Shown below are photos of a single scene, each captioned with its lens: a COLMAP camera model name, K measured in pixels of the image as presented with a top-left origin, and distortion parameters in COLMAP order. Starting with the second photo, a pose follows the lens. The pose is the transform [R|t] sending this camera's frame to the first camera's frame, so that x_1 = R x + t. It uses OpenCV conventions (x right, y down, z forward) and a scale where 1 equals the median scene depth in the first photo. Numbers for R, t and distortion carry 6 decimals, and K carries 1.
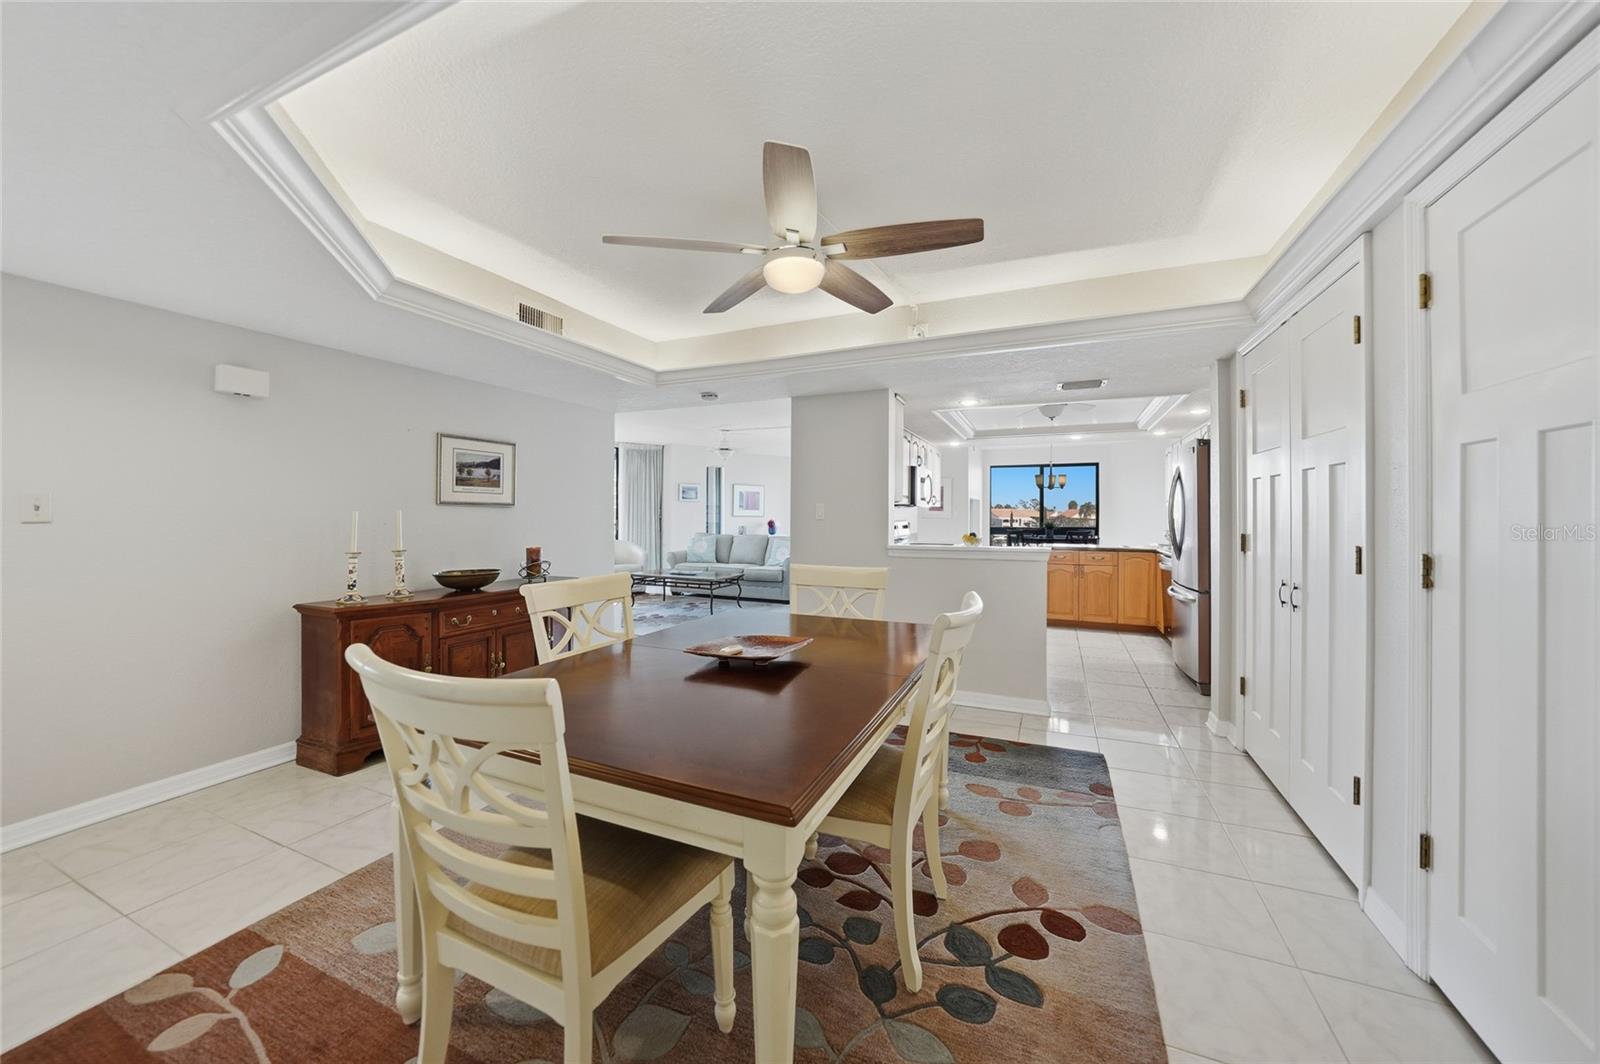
lens RADIAL K [[563.7, 0, 803.0], [0, 563.7, 520.4], [0, 0, 1]] dist [-0.032148, 0.005090]
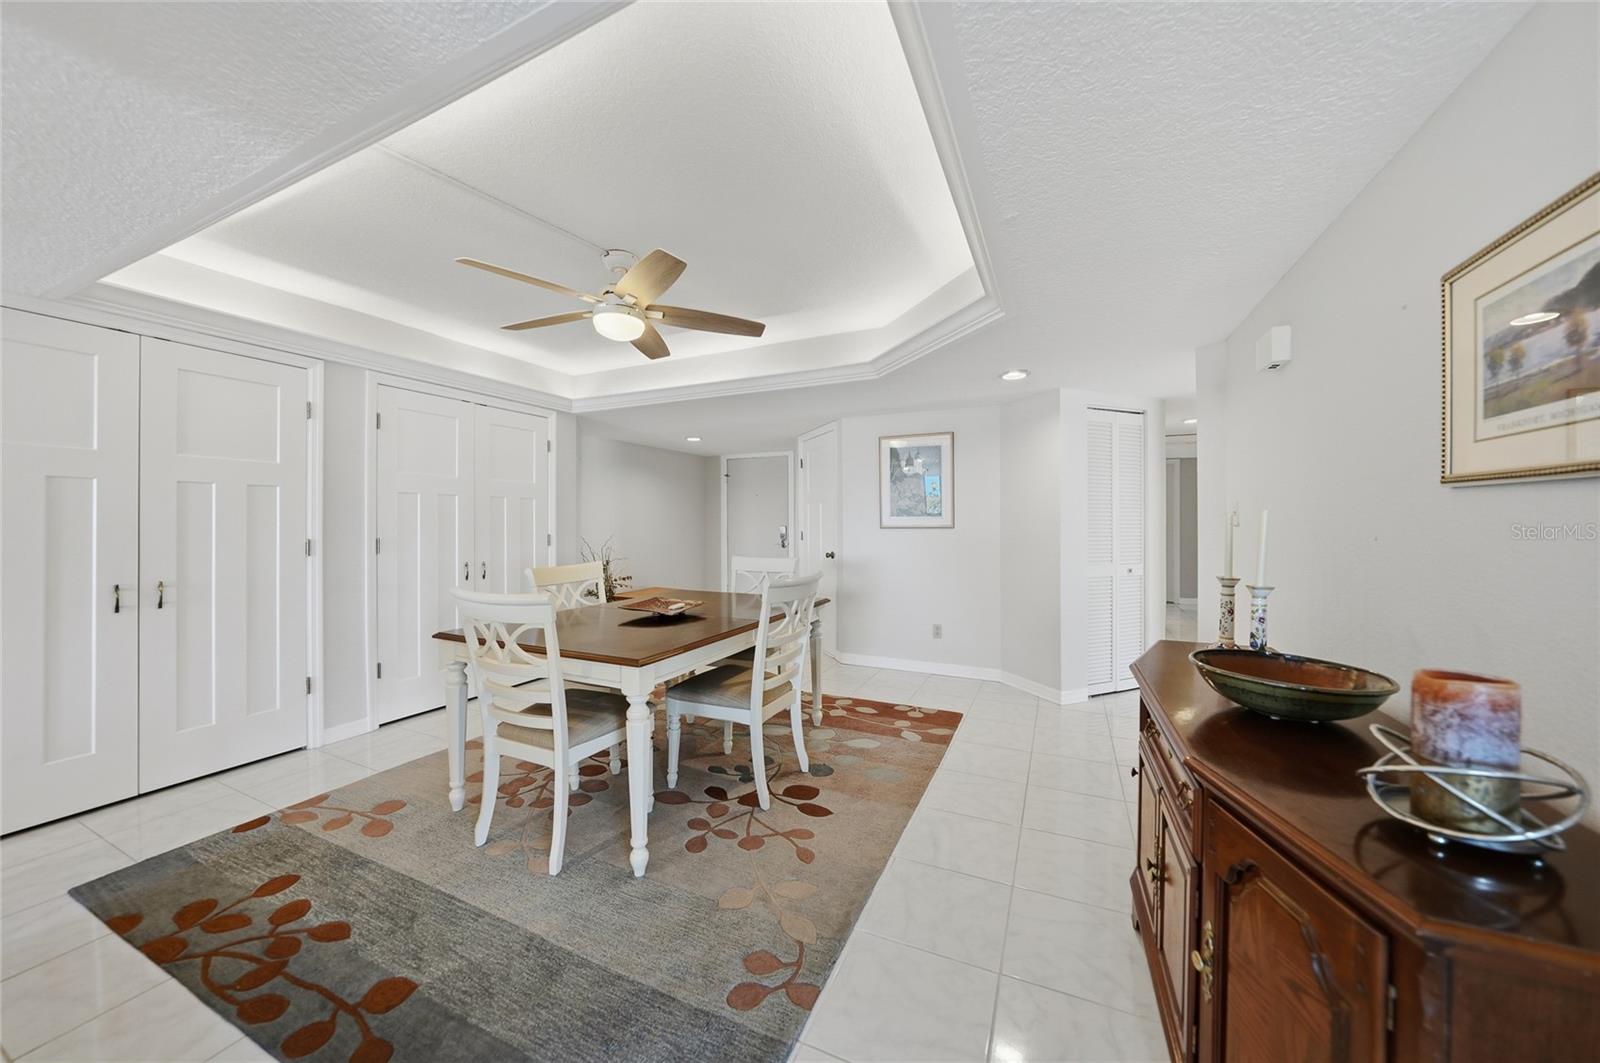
lens RADIAL K [[563.7, 0, 804.3], [0, 563.7, 523.2], [0, 0, 1]] dist [-0.032148, 0.005090]
pose [[-0.999757, 0.000650, 0.022030, -0.287672], [0.000943, 0.999912, 0.013256, -0.011596], [-0.022019, 0.013274, -0.999669, 1.416297]]
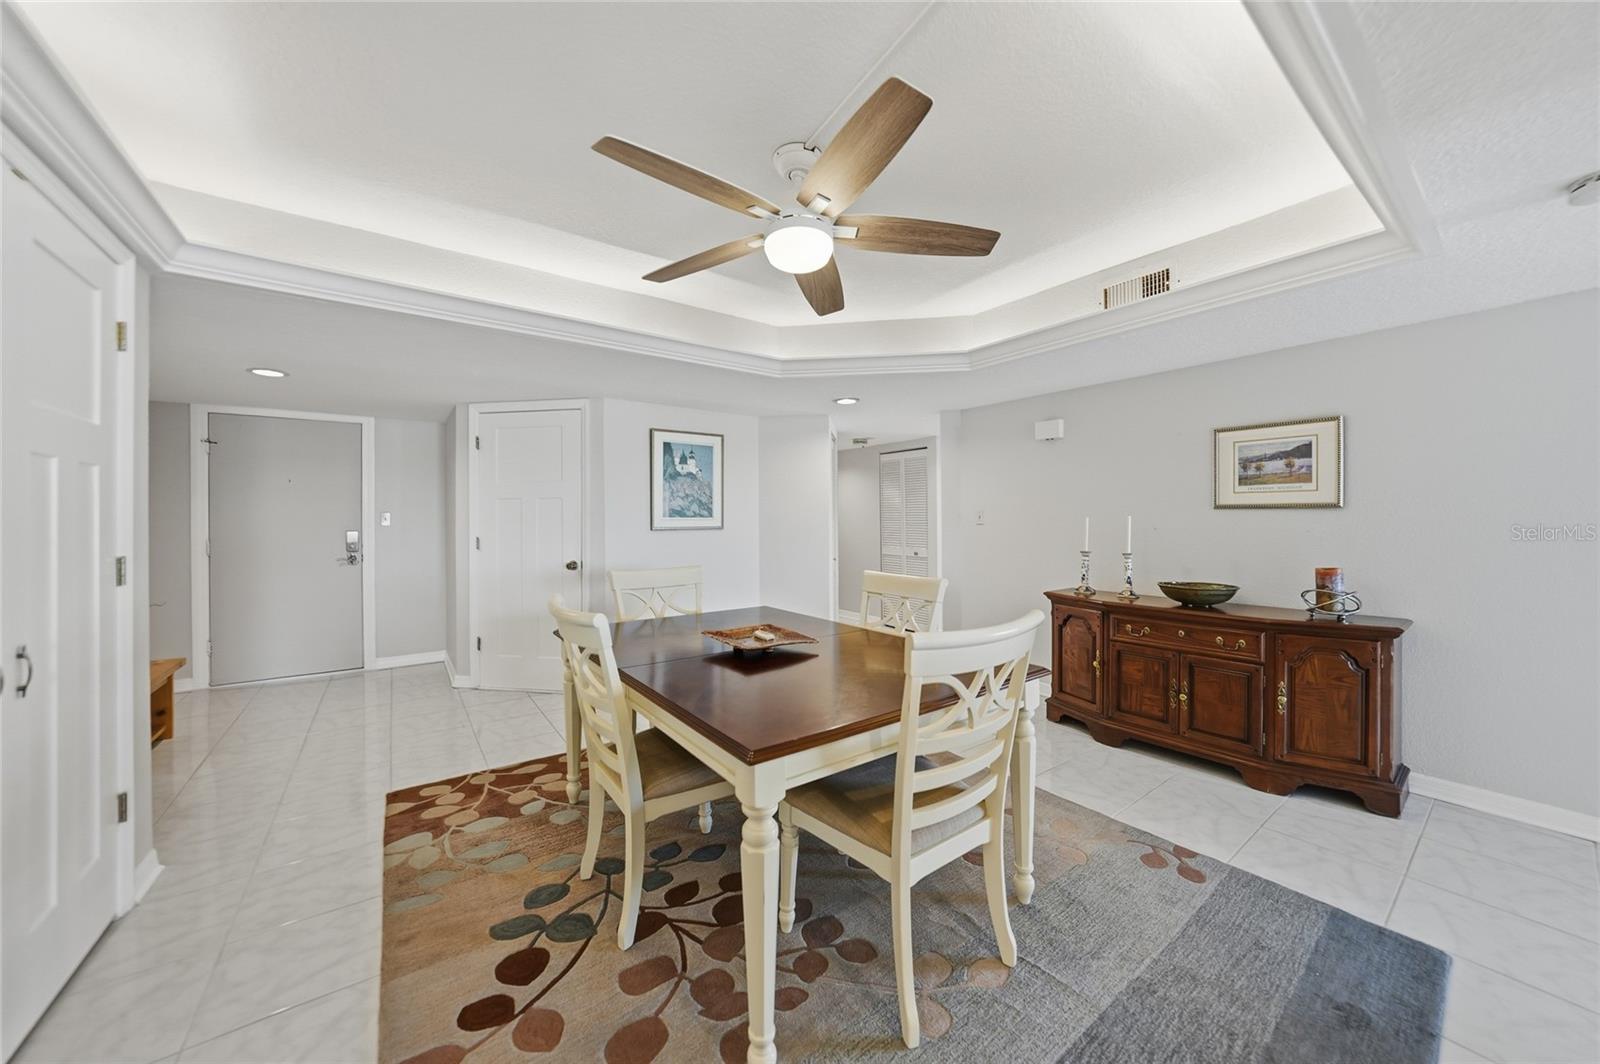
lens RADIAL K [[563.7, 0, 803.4], [0, 563.7, 522.4], [0, 0, 1]] dist [-0.032148, 0.005090]
pose [[-0.491397, 0.002385, -0.870932, 0.478790], [-0.006283, 0.999961, 0.006284, -0.008018], [0.870913, 0.008560, -0.491363, 0.911963]]
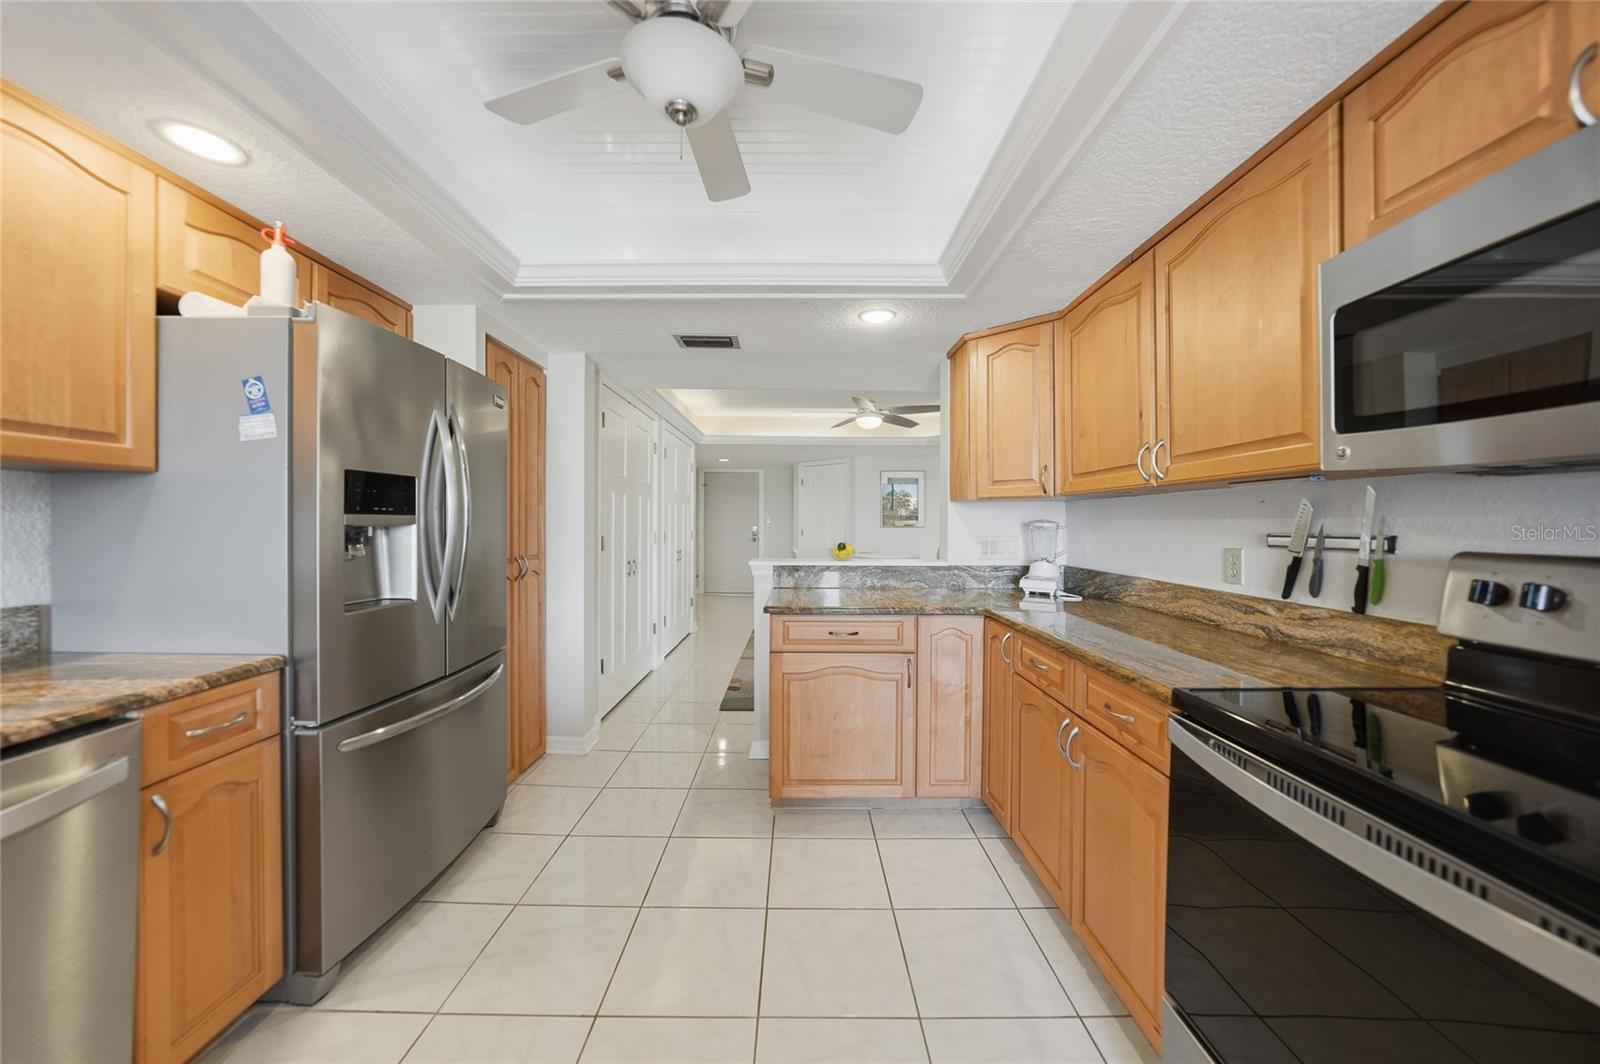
lens RADIAL K [[563.7, 0, 796.9], [0, 563.7, 525.6], [0, 0, 1]] dist [-0.032148, 0.005090]
pose [[-0.915266, -0.002239, -0.402844, 0.786896], [-0.008042, 0.999887, 0.012714, -0.010130], [0.402769, 0.014876, -0.915181, 1.958141]]
